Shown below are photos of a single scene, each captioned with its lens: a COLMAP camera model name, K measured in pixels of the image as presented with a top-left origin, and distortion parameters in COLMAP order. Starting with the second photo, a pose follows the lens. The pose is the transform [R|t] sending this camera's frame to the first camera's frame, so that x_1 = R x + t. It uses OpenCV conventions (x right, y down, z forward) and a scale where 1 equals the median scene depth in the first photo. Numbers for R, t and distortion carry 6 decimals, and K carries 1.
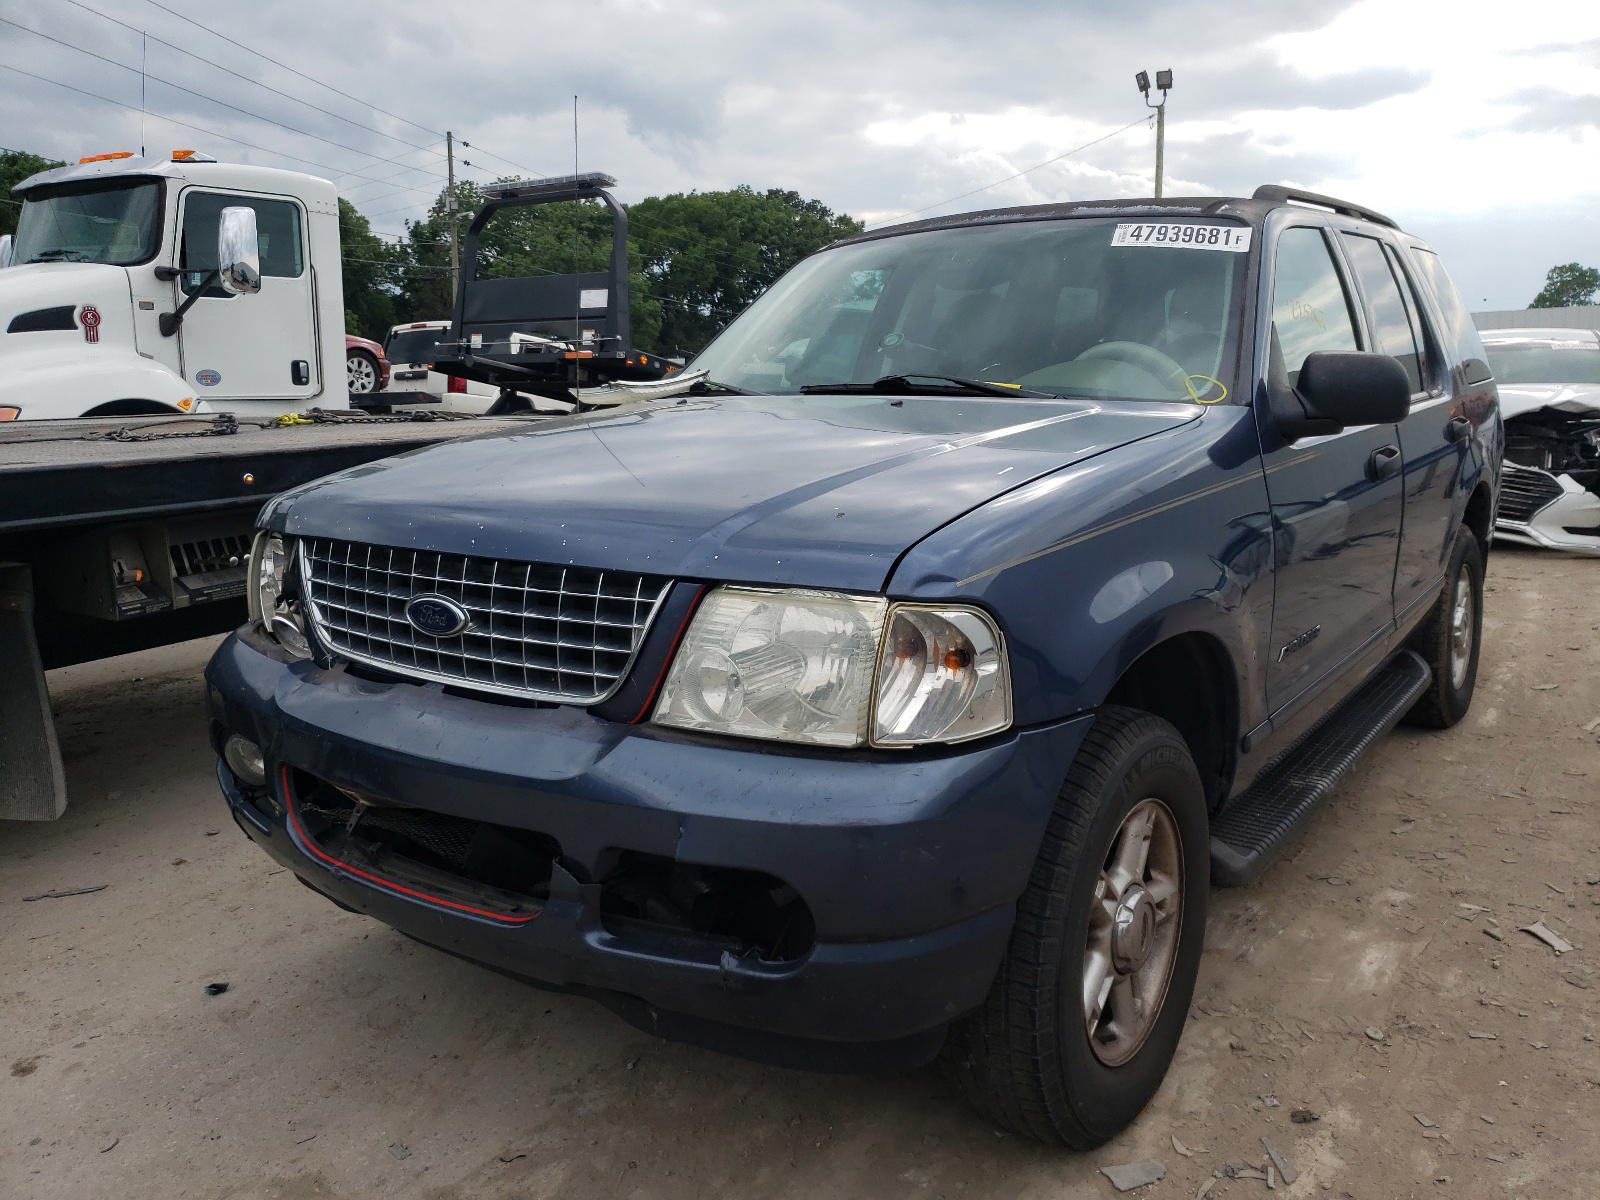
lens RADIAL K [[1300.0, 0, 820.6], [0, 1300.0, 597.6], [0, 0, 1]] dist [0.036573, -0.035697]
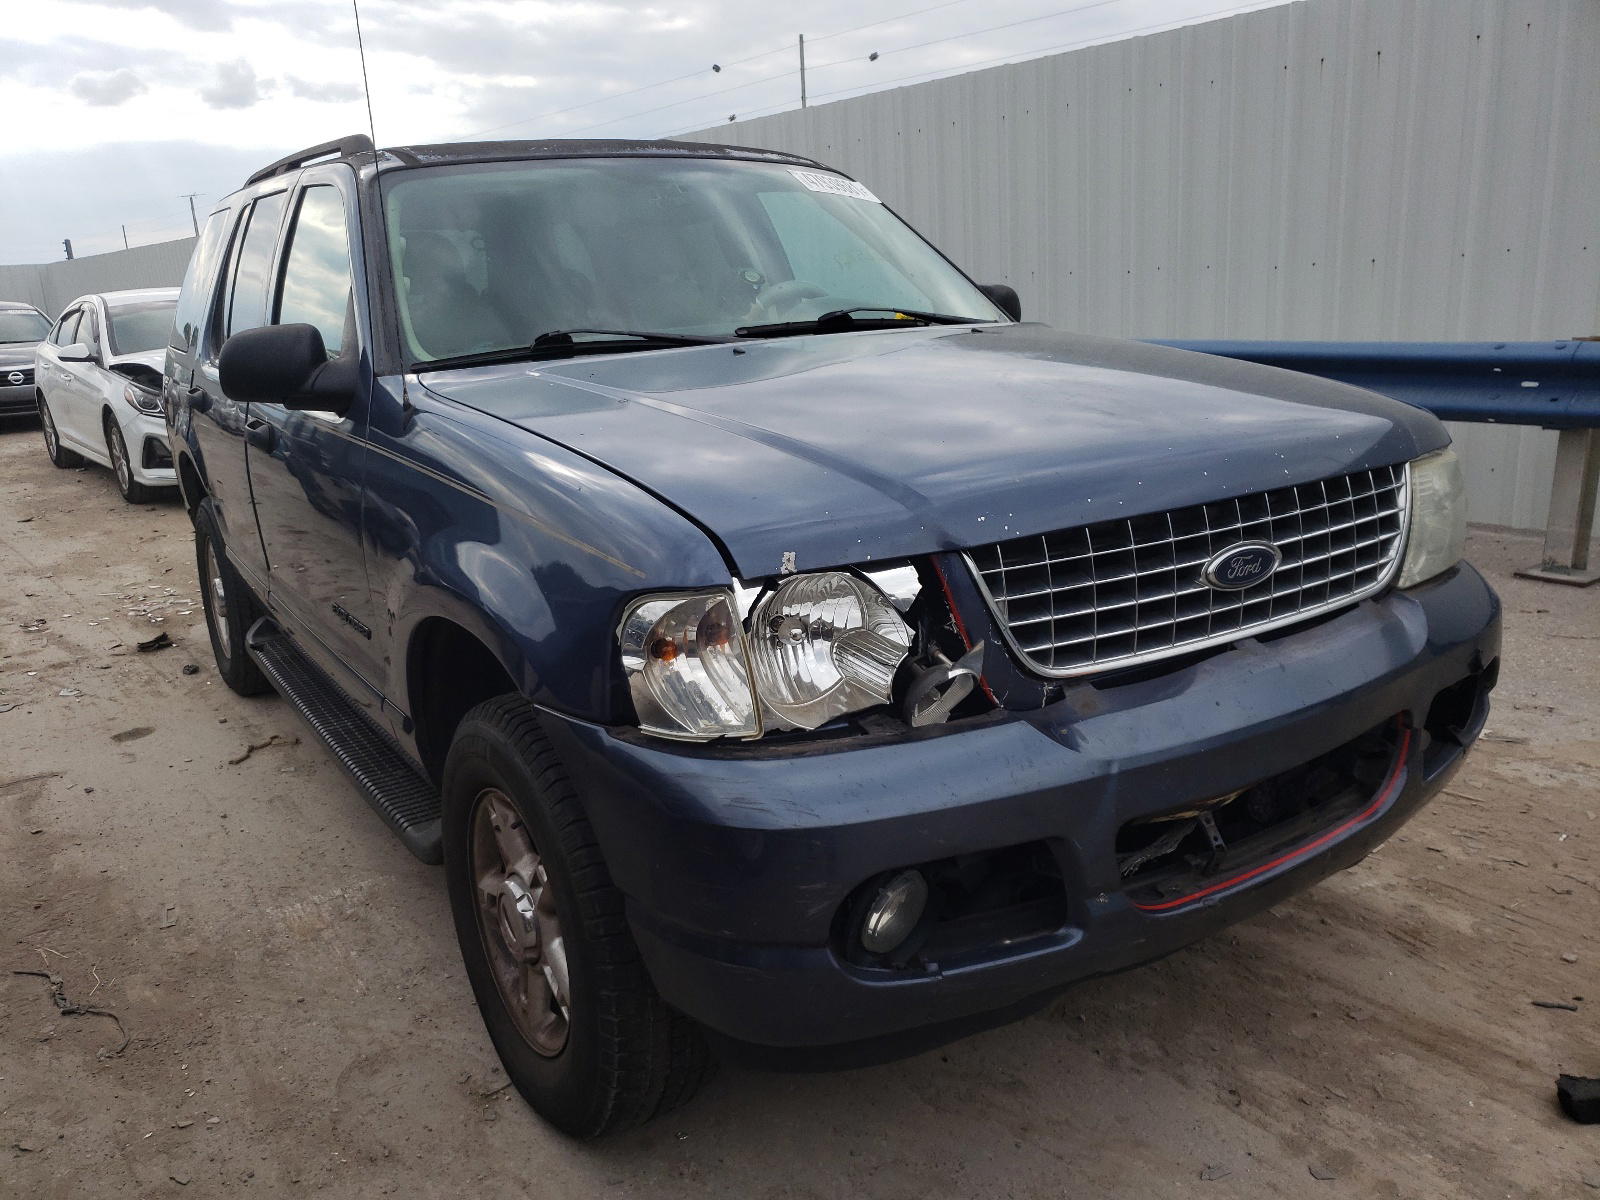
lens RADIAL K [[1300.0, 0, 820.6], [0, 1300.0, 597.6], [0, 0, 1]] dist [0.036573, -0.035697]
pose [[0.315009, -0.229898, 0.920824, -1.238298], [0.202280, 0.964190, 0.171527, -0.182579], [-0.927282, 0.132232, 0.350232, 0.951233]]
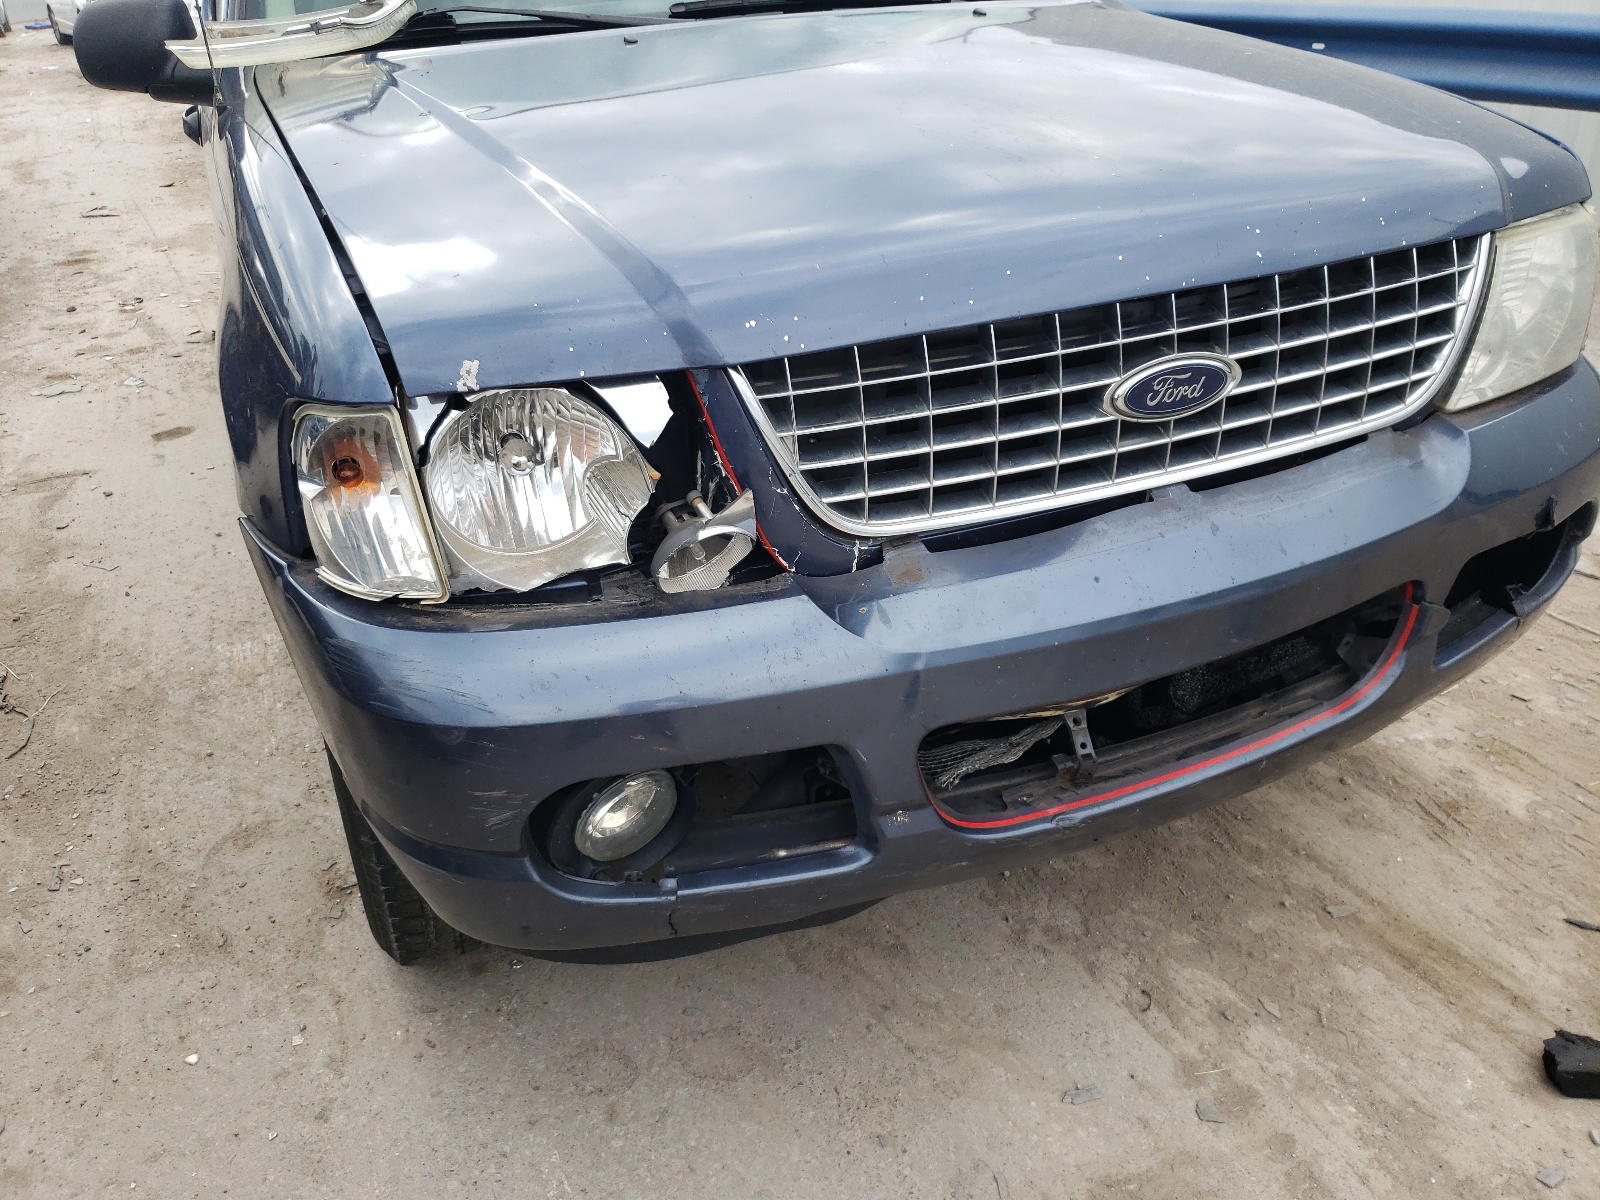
lens RADIAL K [[1300.0, 0, 820.6], [0, 1300.0, 597.6], [0, 0, 1]] dist [0.036573, -0.035697]
pose [[0.474435, -0.409671, 0.779154, -0.945661], [0.184755, 0.911736, 0.366882, -0.167635], [-0.860684, -0.030109, 0.508248, 0.807750]]
